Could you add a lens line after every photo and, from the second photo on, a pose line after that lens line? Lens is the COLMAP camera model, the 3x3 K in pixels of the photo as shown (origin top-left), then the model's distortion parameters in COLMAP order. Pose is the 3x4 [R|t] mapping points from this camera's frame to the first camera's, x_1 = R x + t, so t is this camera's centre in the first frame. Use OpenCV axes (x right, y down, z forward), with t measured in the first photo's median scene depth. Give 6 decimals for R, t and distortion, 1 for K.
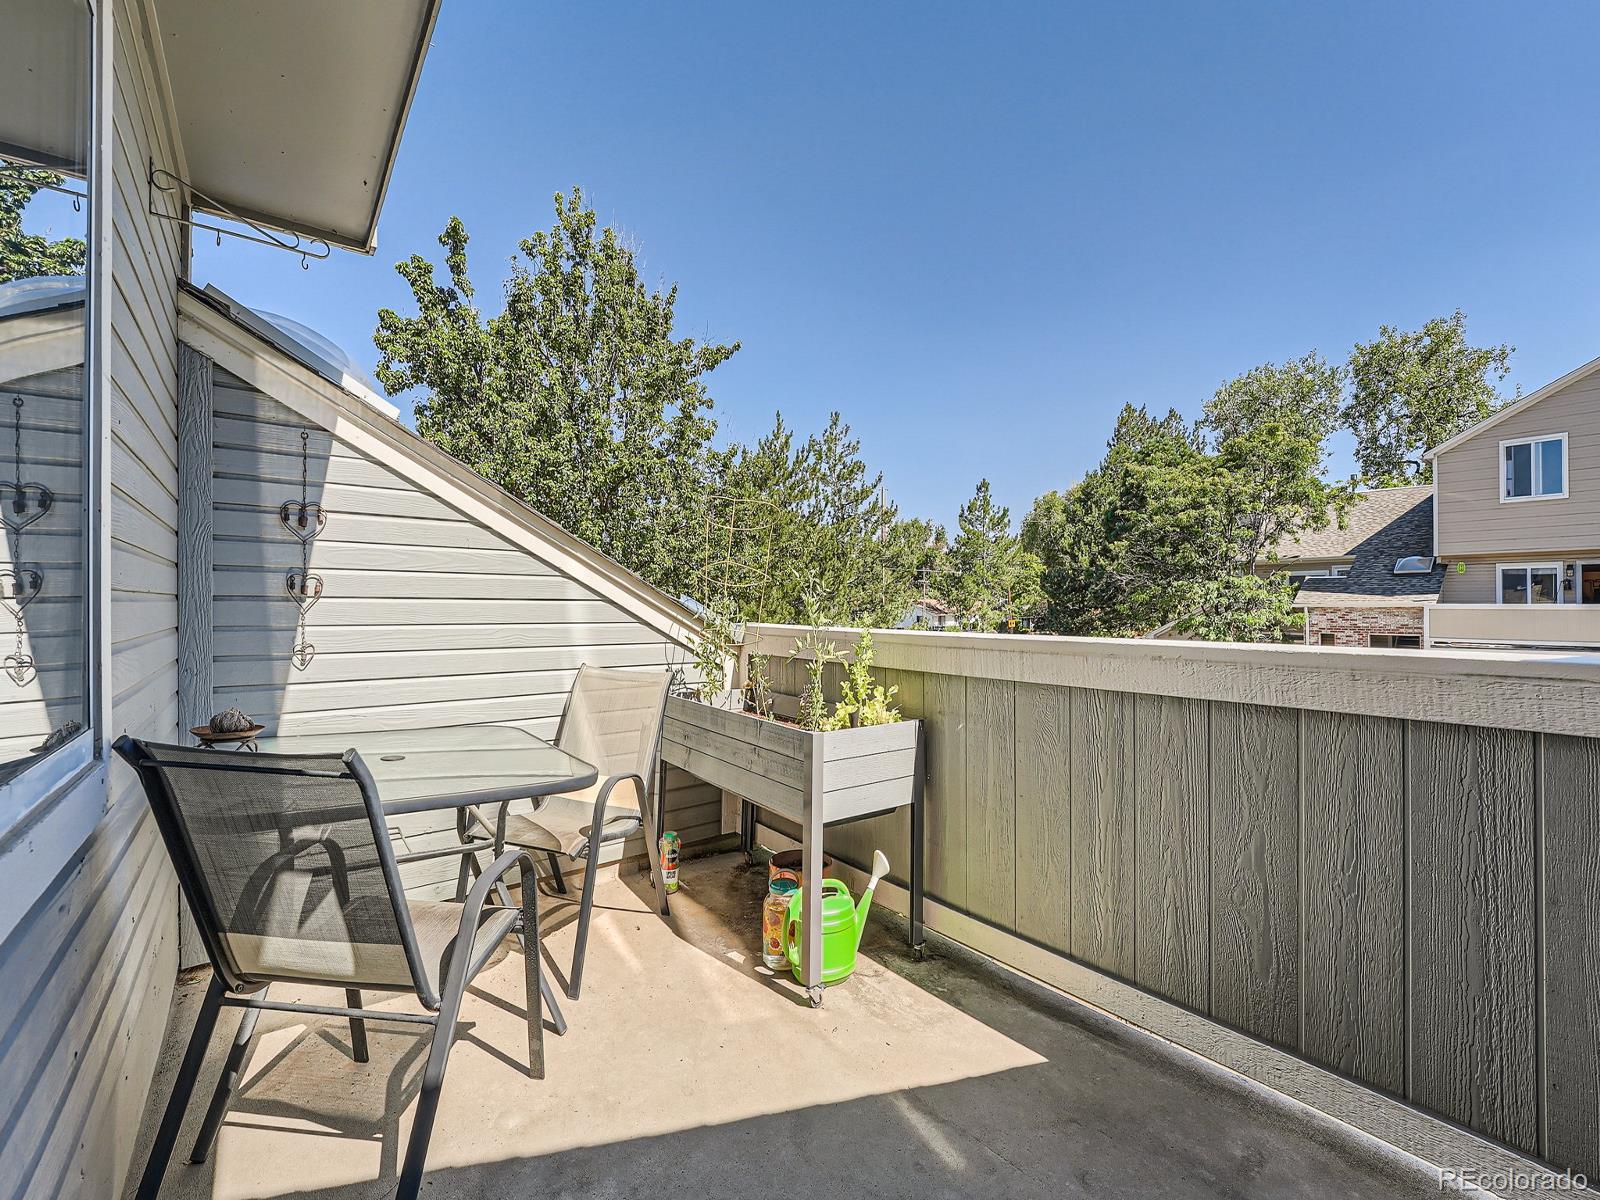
lens RADIAL K [[664.4, 0, 796.0], [0, 664.4, 596.4], [0, 0, 1]] dist [-0.013231, -0.000761]
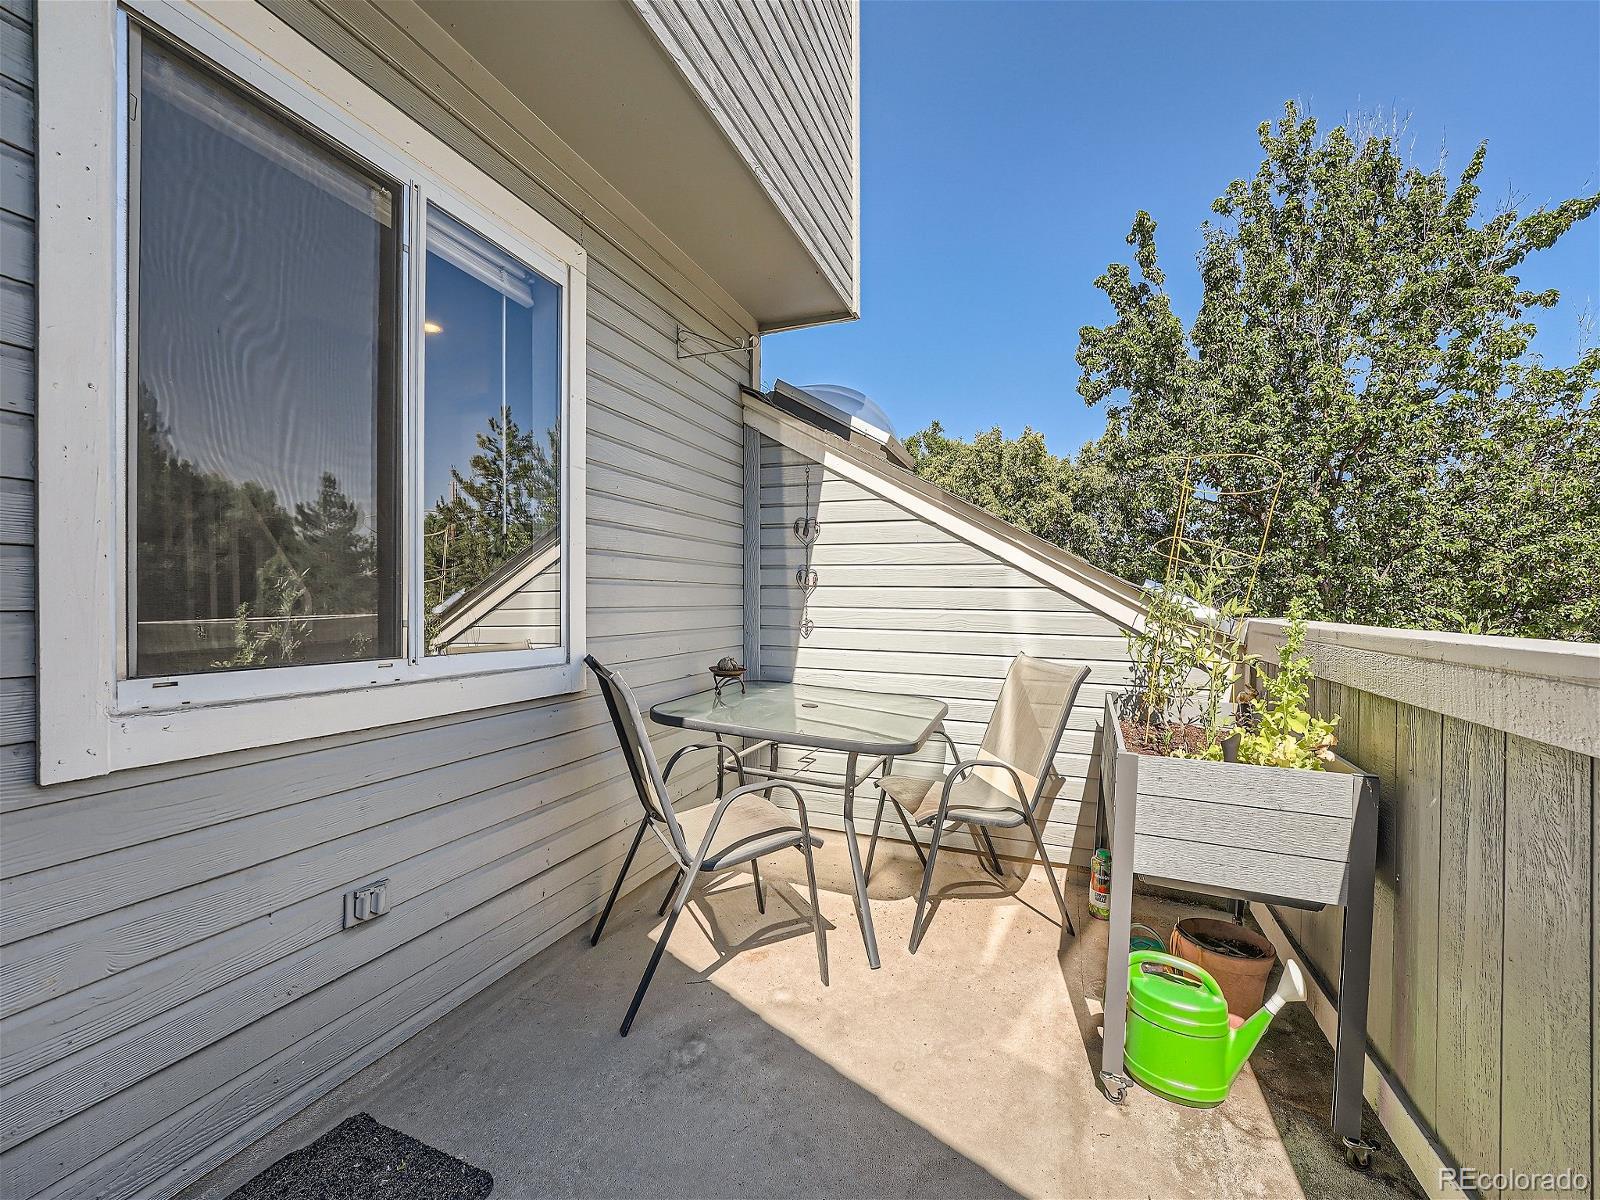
lens RADIAL K [[665.7, 0, 794.0], [0, 665.7, 605.4], [0, 0, 1]] dist [-0.021579, 0.002155]
pose [[0.501960, 0.009800, -0.864835, 0.435116], [0.002876, 0.999911, 0.013000, 0.022372], [0.864886, -0.009012, 0.501888, 0.253754]]
